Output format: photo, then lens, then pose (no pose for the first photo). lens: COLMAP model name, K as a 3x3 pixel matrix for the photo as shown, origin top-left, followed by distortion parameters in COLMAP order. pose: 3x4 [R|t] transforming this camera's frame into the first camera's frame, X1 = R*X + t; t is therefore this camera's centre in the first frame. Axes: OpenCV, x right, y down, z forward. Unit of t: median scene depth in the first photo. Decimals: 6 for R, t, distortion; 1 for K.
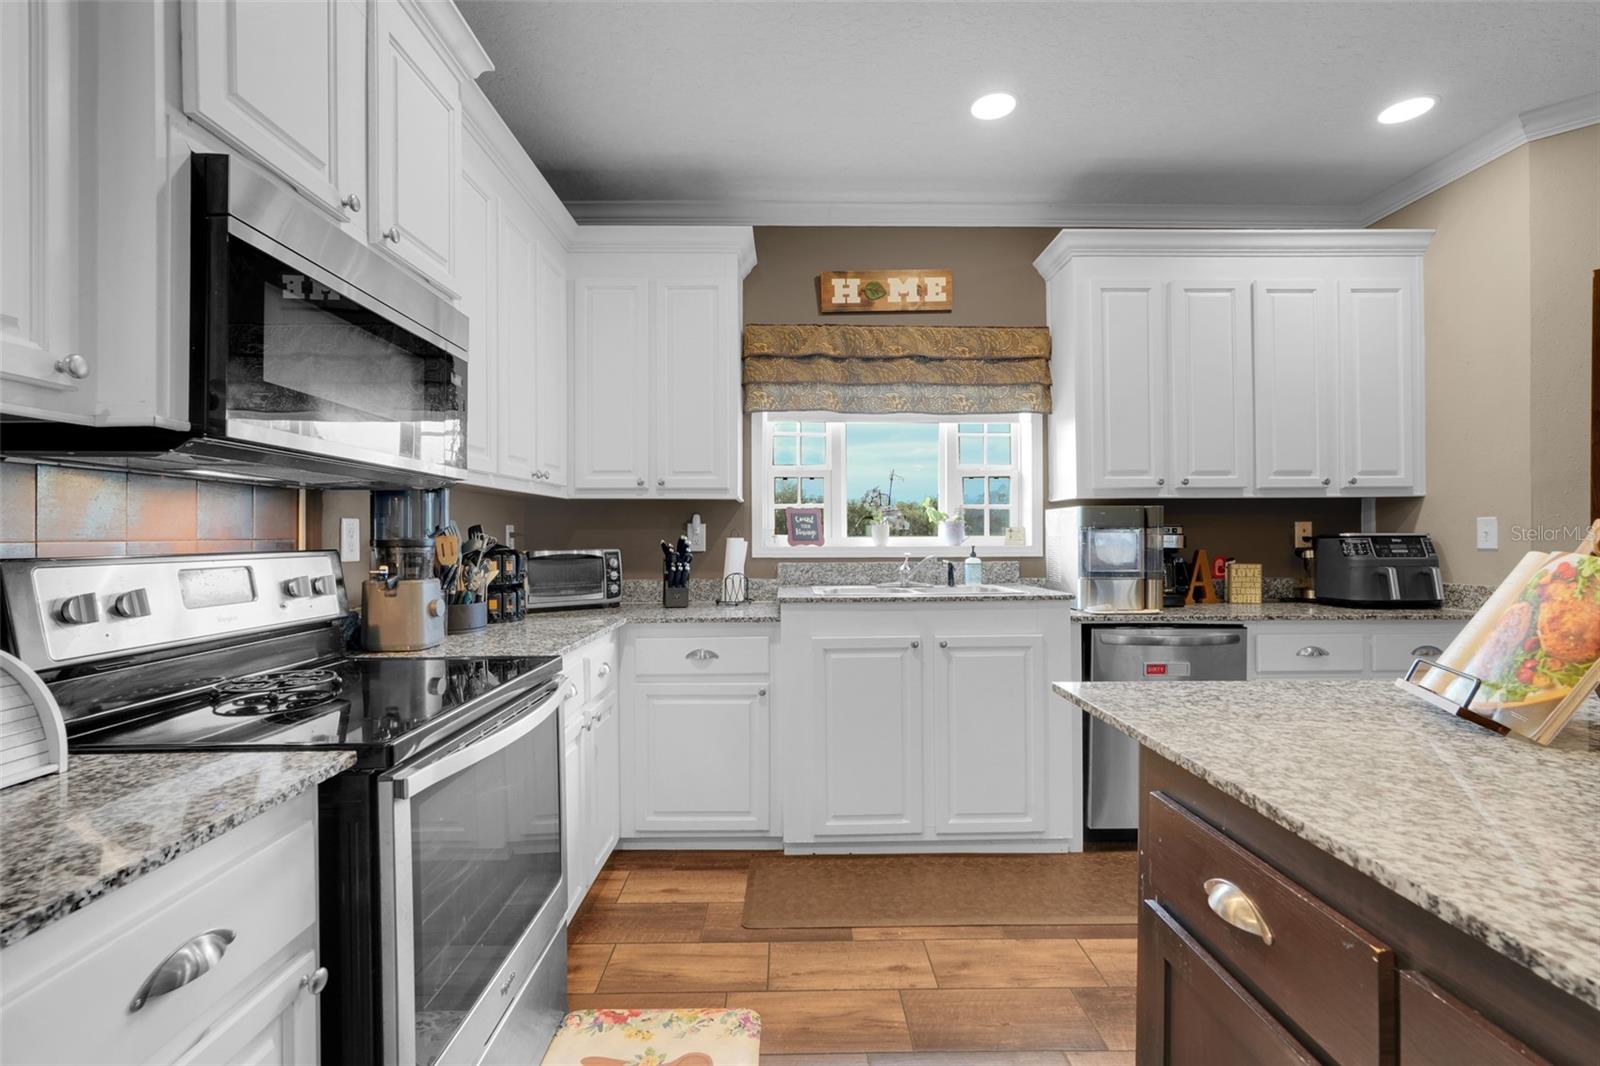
lens RADIAL K [[704.0, 0, 797.5], [0, 704.0, 534.5], [0, 0, 1]] dist [-0.003835, 0.000404]
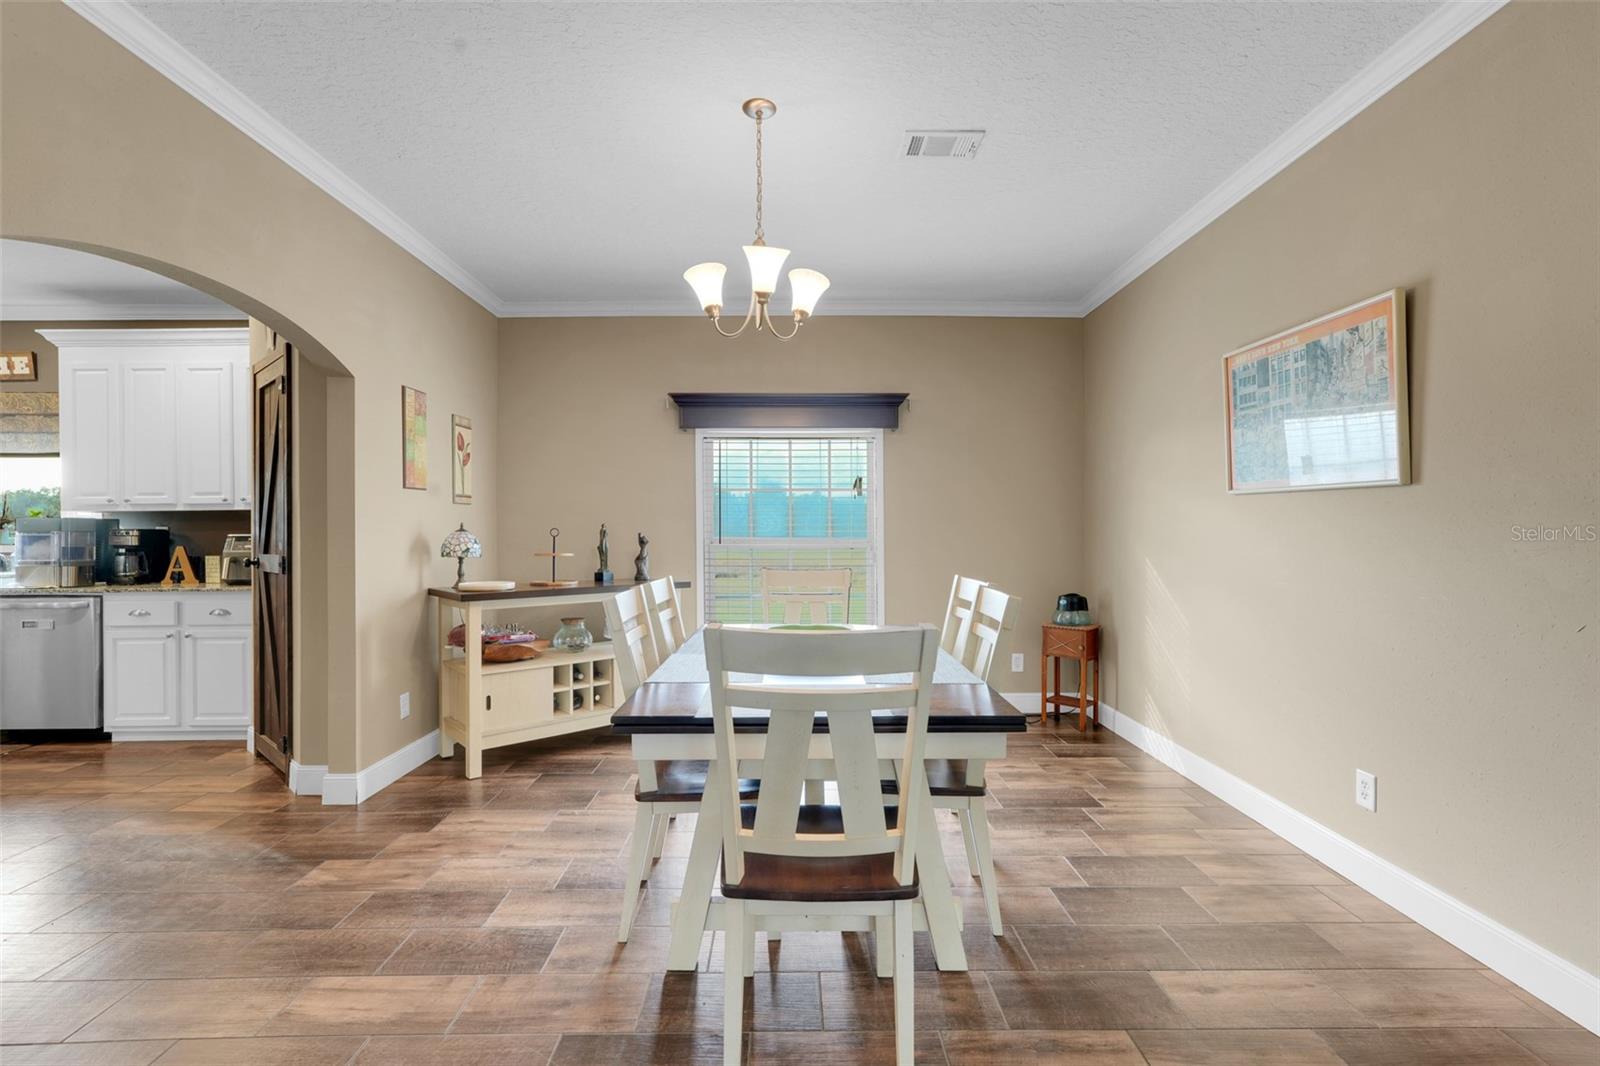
lens RADIAL K [[704.0, 0, 797.5], [0, 704.0, 534.5], [0, 0, 1]] dist [-0.003835, 0.000404]
pose [[0.999989, -0.003684, 0.002957, 1.819693], [0.003684, 0.999993, 0.000045, 0.001881], [-0.002957, -0.000034, 0.999996, -0.442942]]
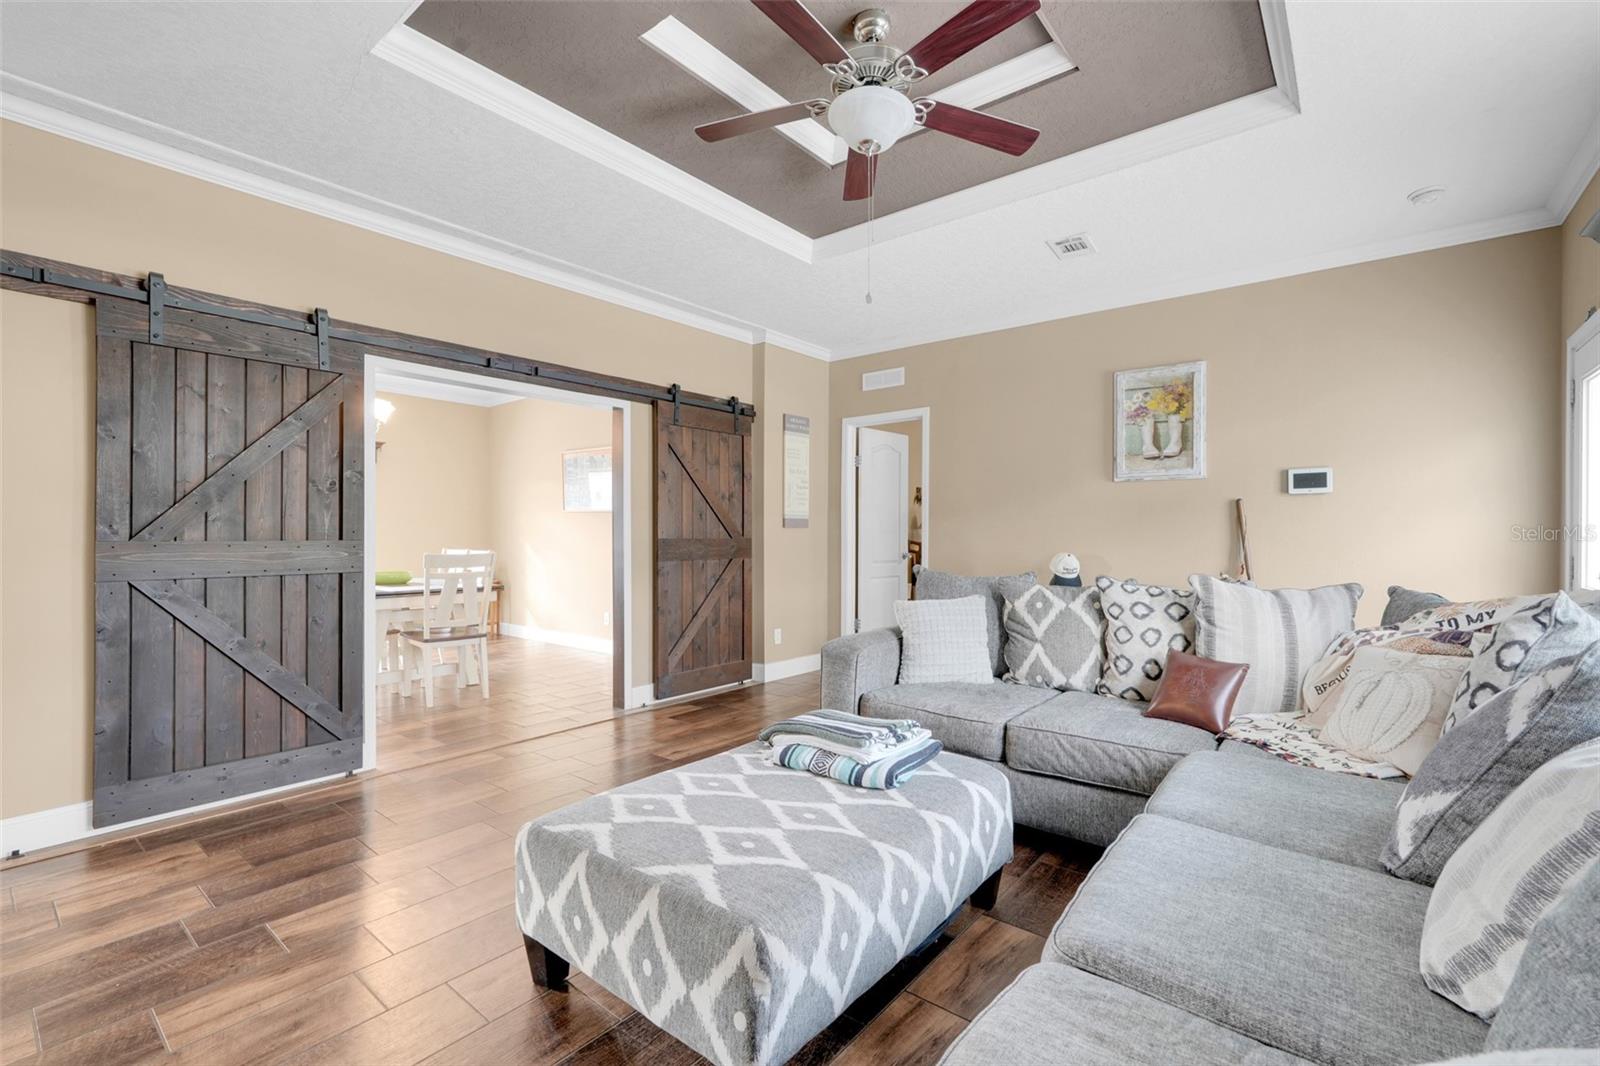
lens RADIAL K [[704.0, 0, 797.5], [0, 704.0, 534.5], [0, 0, 1]] dist [-0.003835, 0.000404]
pose [[0.640234, 0.002220, 0.768177, 1.114324], [-0.001303, 0.999998, -0.001804, 0.019804], [-0.768179, 0.000154, 0.640235, -1.505962]]
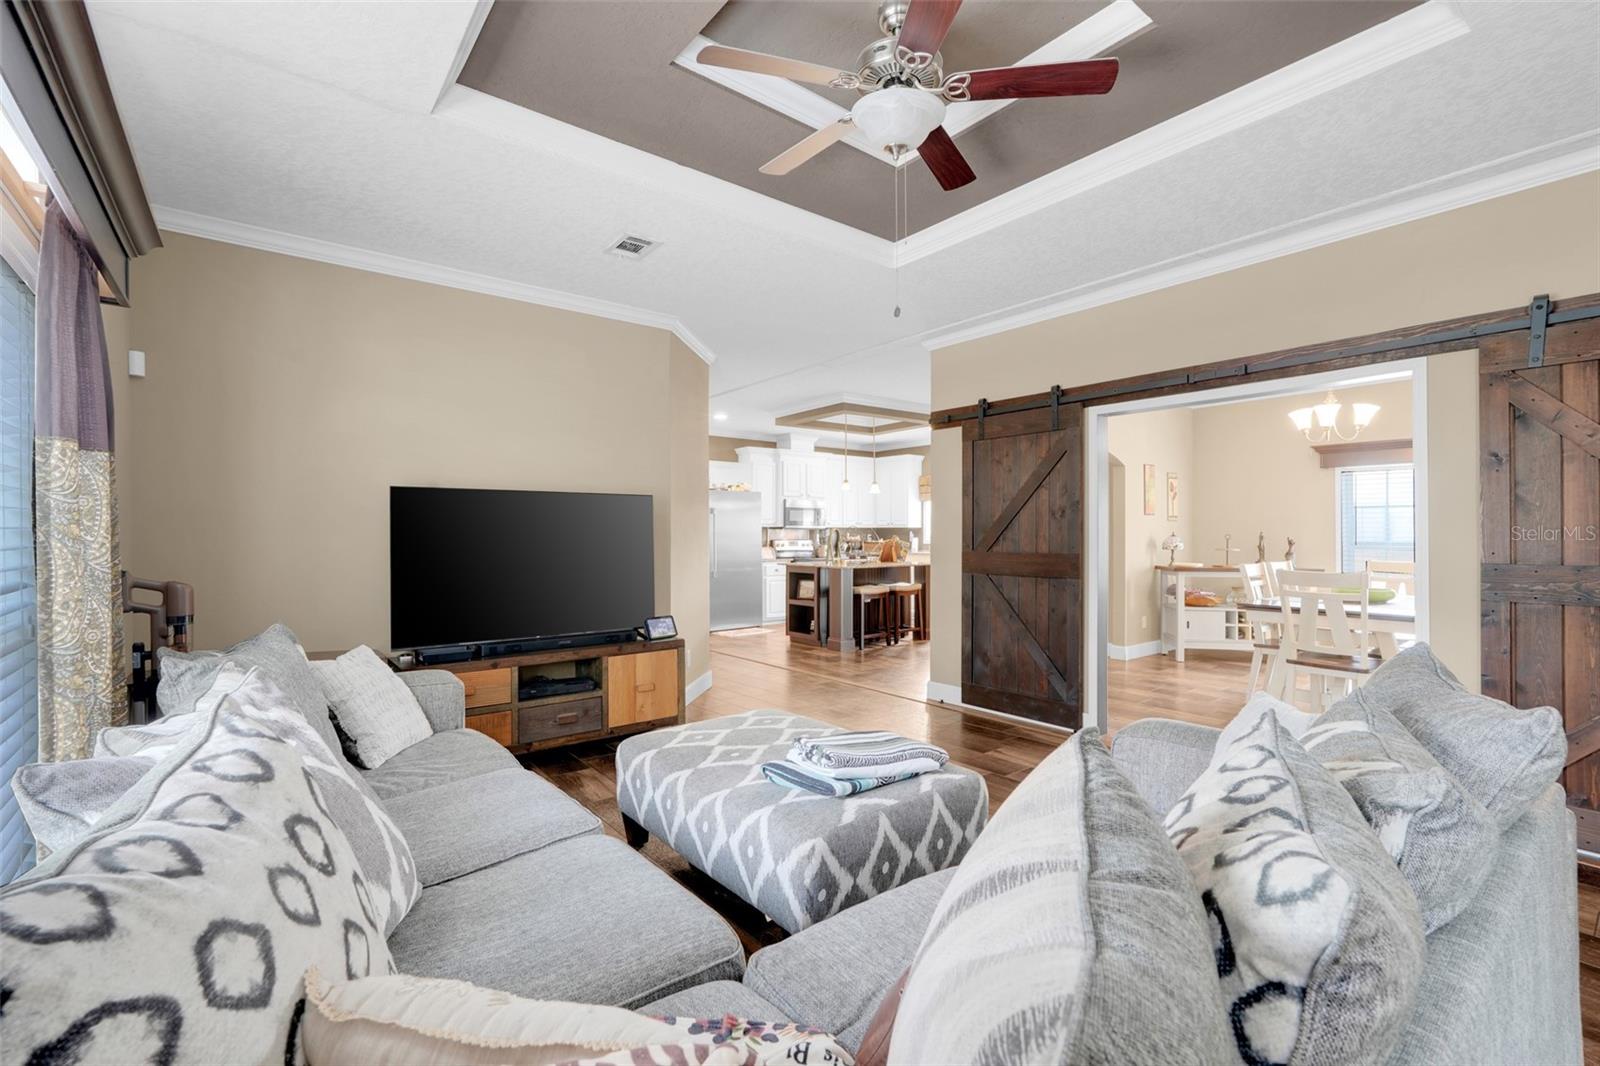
lens RADIAL K [[704.0, 0, 797.5], [0, 704.0, 534.5], [0, 0, 1]] dist [-0.003835, 0.000404]
pose [[0.612295, -0.000709, -0.790629, 2.306157], [0.001106, 0.999999, -0.000041, -0.012780], [0.790629, -0.000850, 0.612295, -1.599003]]
